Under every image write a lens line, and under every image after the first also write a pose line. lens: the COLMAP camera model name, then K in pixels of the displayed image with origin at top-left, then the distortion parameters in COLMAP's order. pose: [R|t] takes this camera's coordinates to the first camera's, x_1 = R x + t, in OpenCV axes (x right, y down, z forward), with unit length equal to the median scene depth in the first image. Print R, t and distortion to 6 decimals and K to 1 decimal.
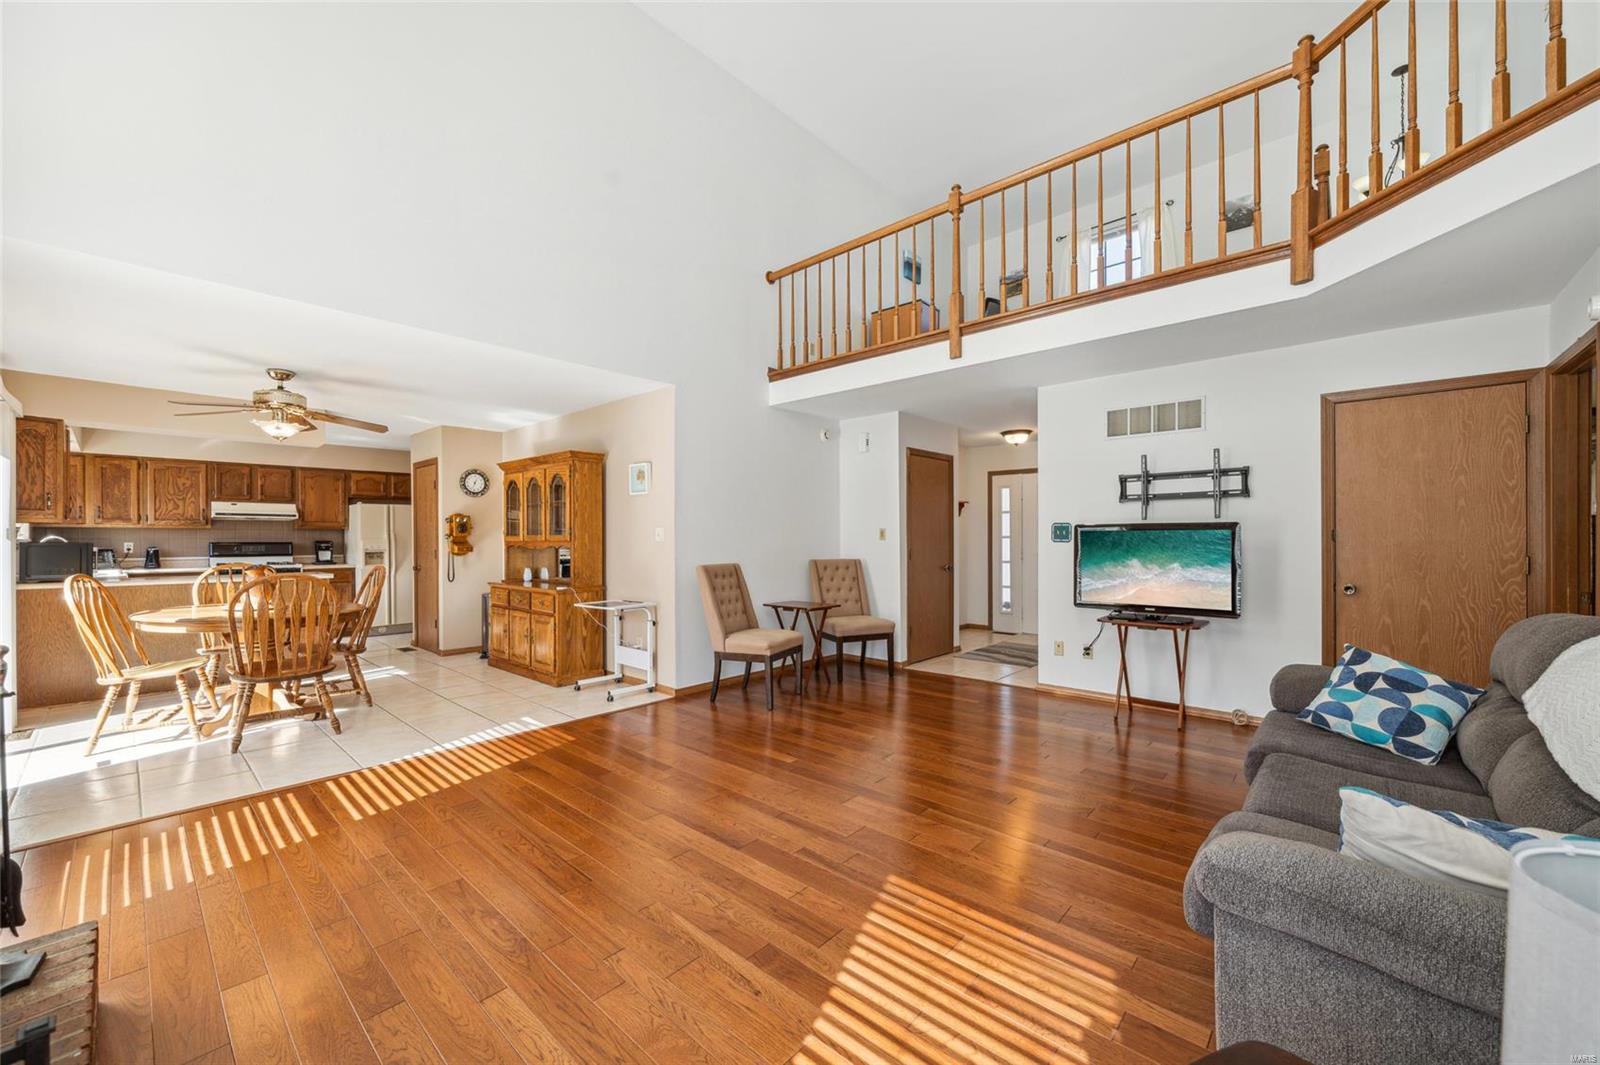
lens RADIAL K [[621.6, 0, 800.7], [0, 621.6, 538.9], [0, 0, 1]] dist [-0.000748, 0.000480]
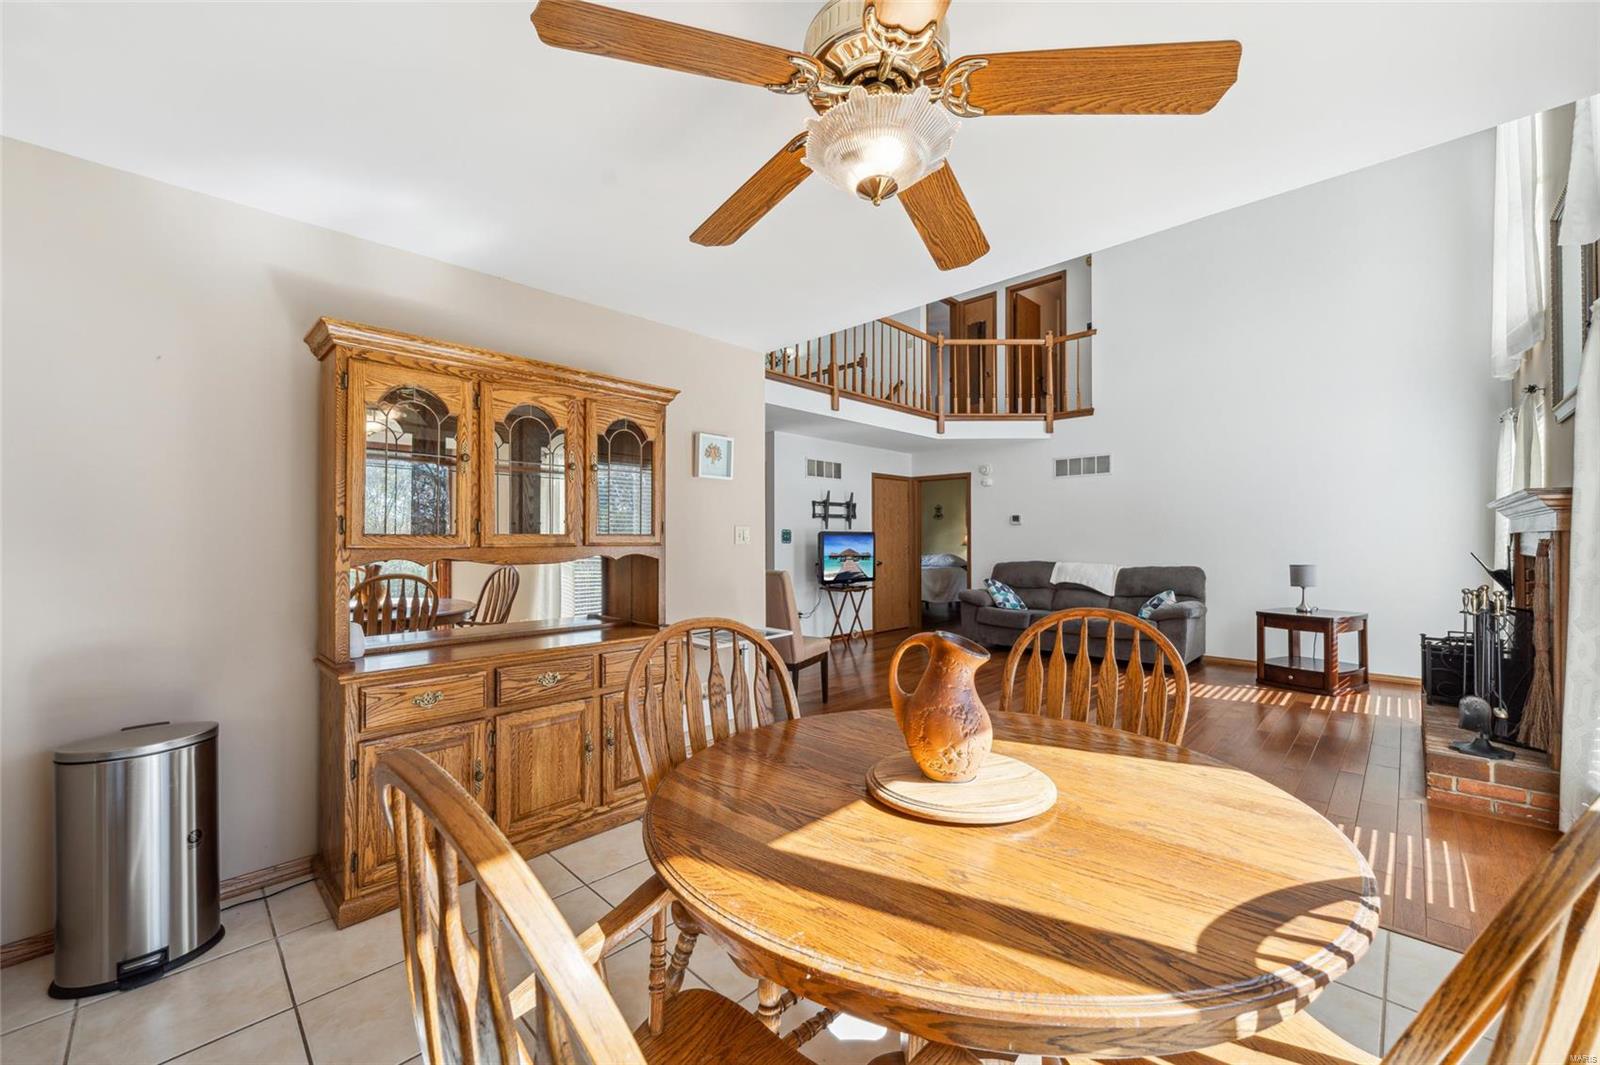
lens RADIAL K [[621.6, 0, 786.4], [0, 621.6, 534.9], [0, 0, 1]] dist [-0.000748, 0.000480]
pose [[0.052183, 0.011607, 0.998570, -1.100855], [0.004013, 0.999922, -0.011833, 0.003691], [-0.998629, 0.004625, 0.052132, 1.000192]]
